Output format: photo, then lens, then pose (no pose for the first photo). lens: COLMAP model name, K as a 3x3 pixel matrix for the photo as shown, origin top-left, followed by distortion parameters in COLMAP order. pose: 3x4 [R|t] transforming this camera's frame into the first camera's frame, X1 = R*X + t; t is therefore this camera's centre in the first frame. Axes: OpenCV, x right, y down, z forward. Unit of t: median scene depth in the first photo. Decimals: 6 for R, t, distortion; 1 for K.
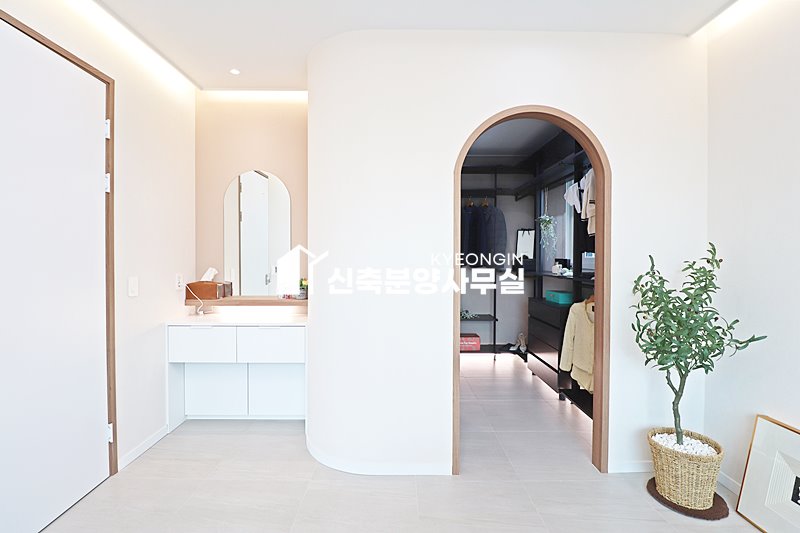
lens RADIAL K [[371.6, 0, 396.4], [0, 371.6, 261.3], [0, 0, 1]] dist [-0.001492, -0.014038]
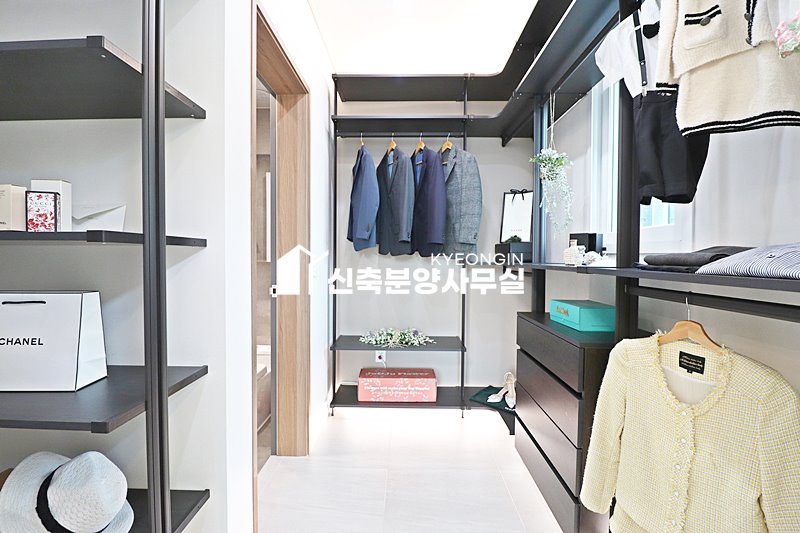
lens RADIAL K [[371.6, 0, 396.4], [0, 371.6, 261.3], [0, 0, 1]] dist [-0.001492, -0.014038]
pose [[0.999593, 0.009164, -0.027028, 0.181752], [-0.009343, 0.999935, -0.006505, 0.028604], [0.026967, 0.006755, 0.999614, 0.432364]]
